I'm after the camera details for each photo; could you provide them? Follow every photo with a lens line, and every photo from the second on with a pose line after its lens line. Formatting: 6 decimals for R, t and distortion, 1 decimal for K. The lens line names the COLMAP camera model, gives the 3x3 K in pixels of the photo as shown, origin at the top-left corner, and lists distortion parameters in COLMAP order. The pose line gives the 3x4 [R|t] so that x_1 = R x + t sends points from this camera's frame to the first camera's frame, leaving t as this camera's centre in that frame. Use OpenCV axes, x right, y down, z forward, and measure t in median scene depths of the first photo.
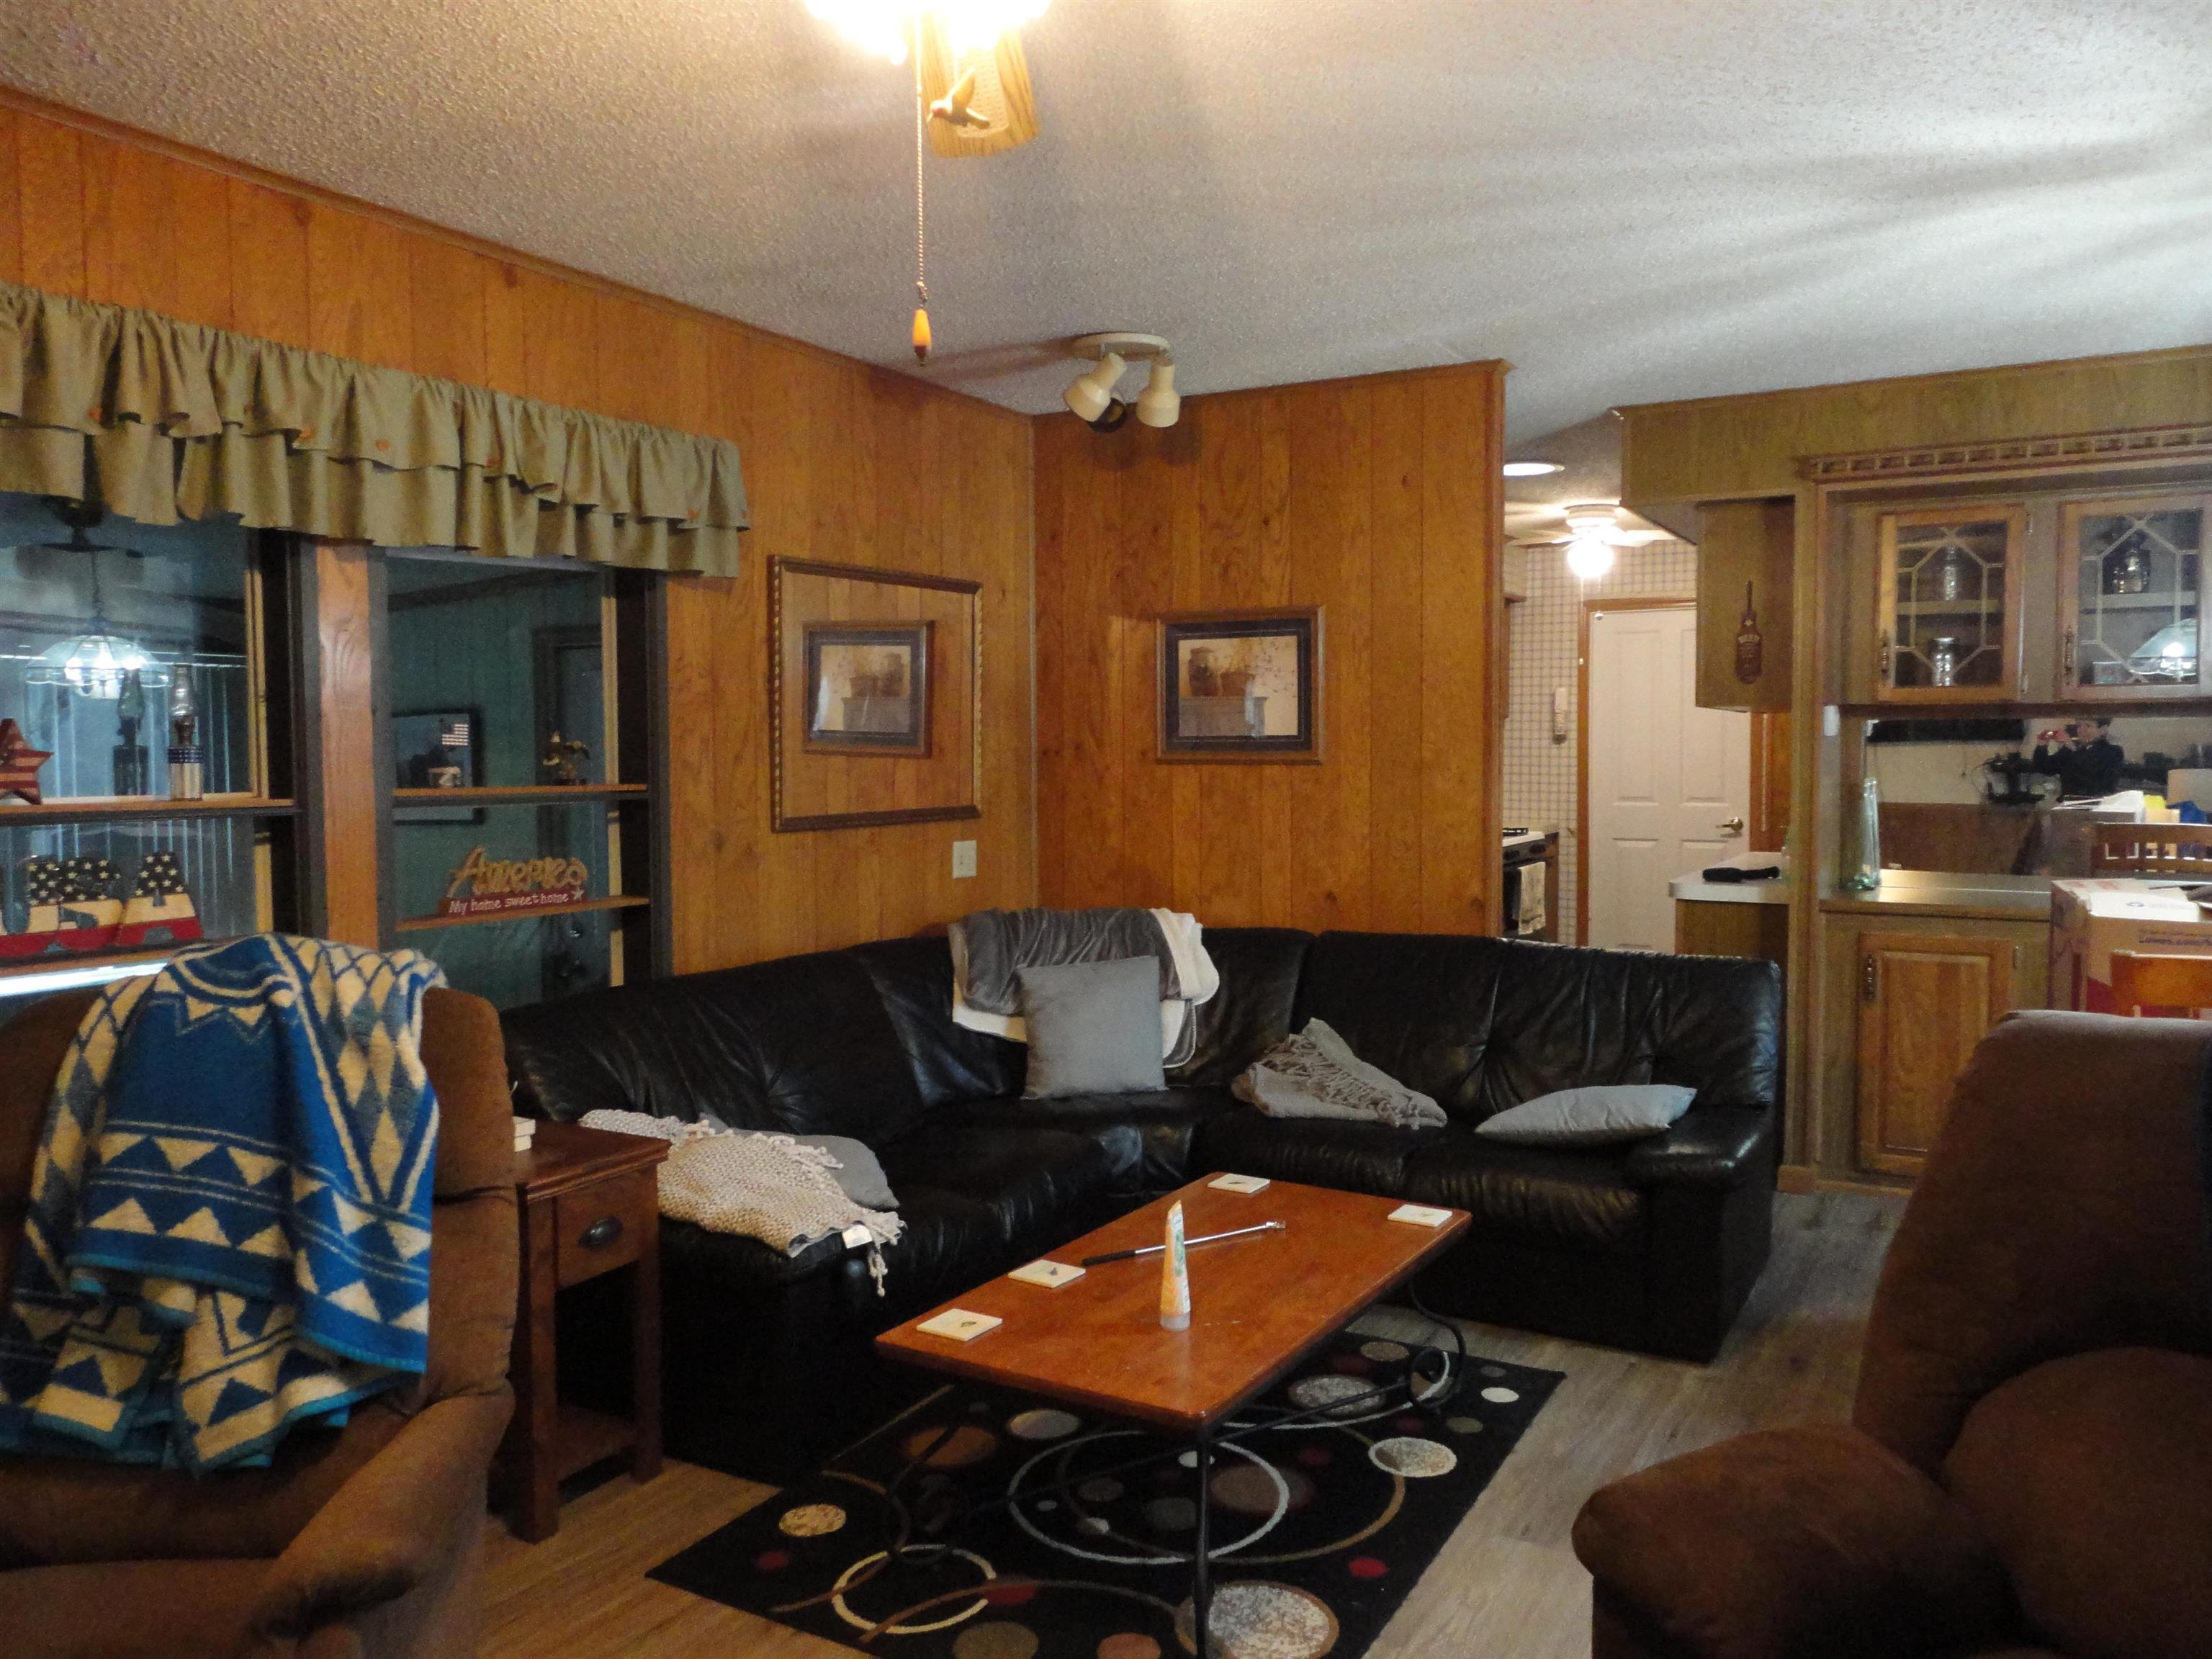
lens RADIAL K [[1637.7, 0, 1110.4], [0, 1637.7, 825.7], [0, 0, 1]] dist [0.014082, -0.017566]
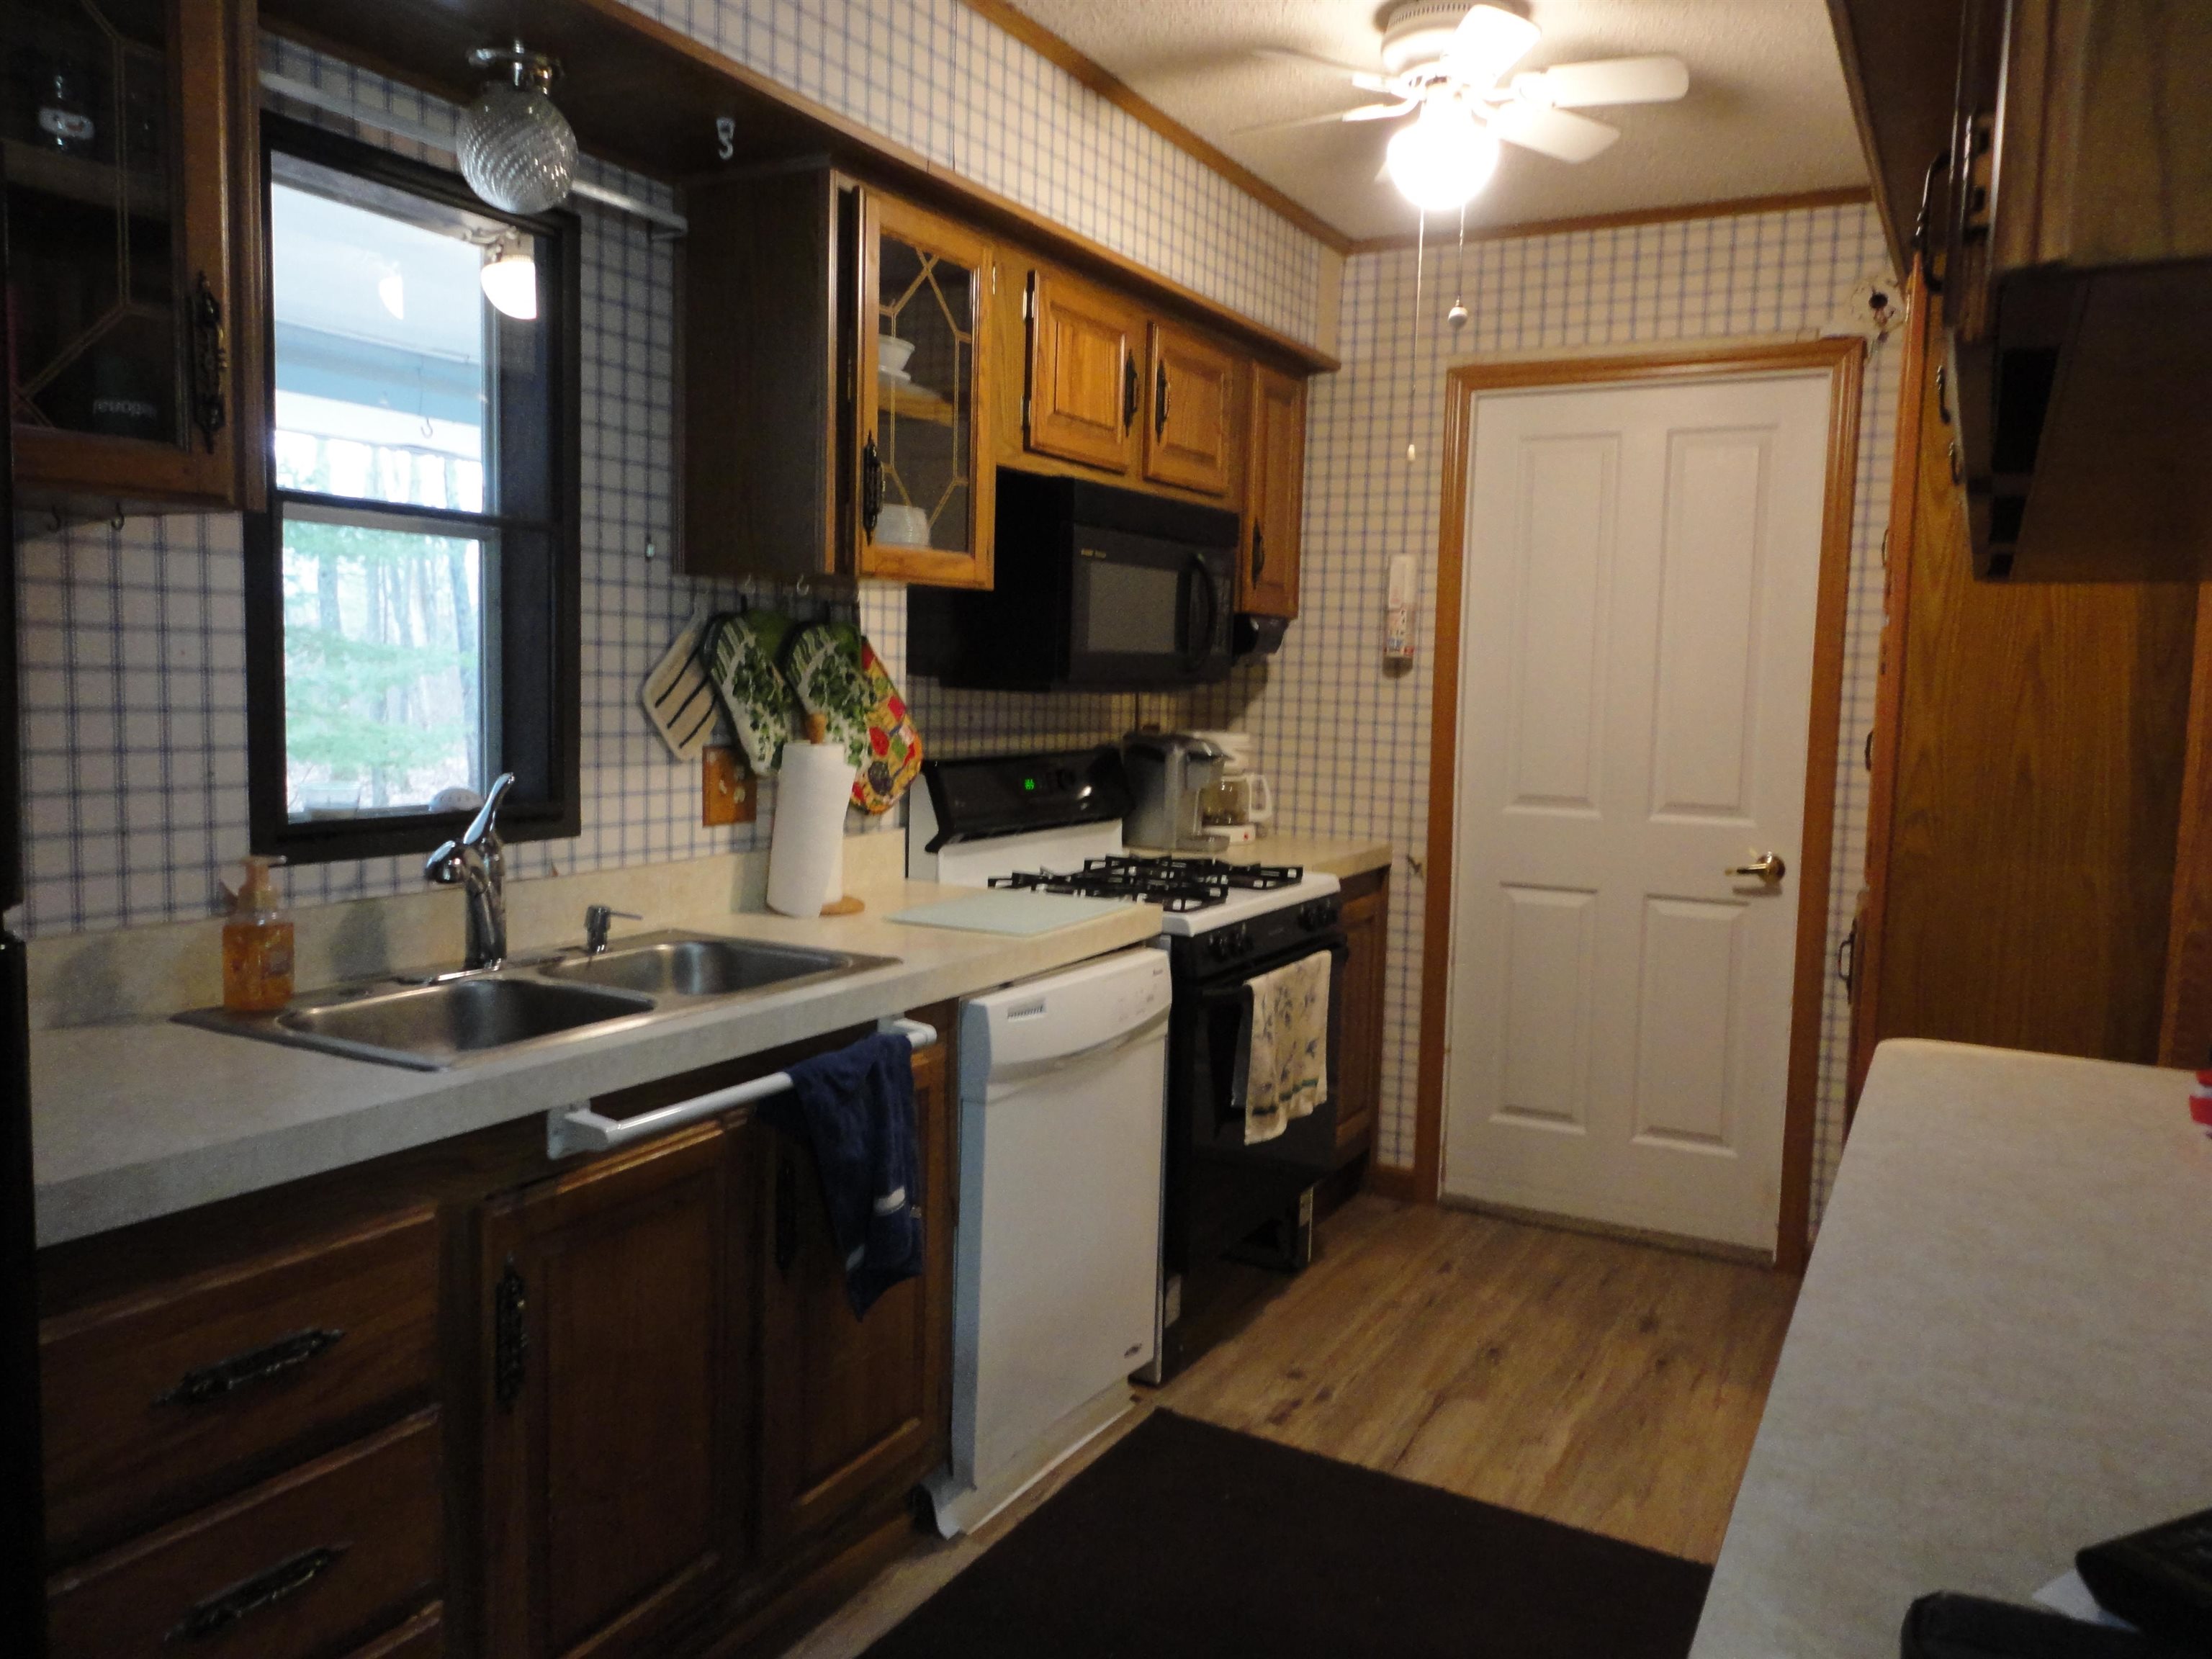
lens RADIAL K [[1637.7, 0, 1101.5], [0, 1637.7, 828.1], [0, 0, 1]] dist [0.014082, -0.017566]
pose [[0.999406, 0.026153, 0.022432, 0.180237], [-0.027198, 0.998494, 0.047641, -0.026923], [-0.021152, -0.048222, 0.998613, 0.532231]]
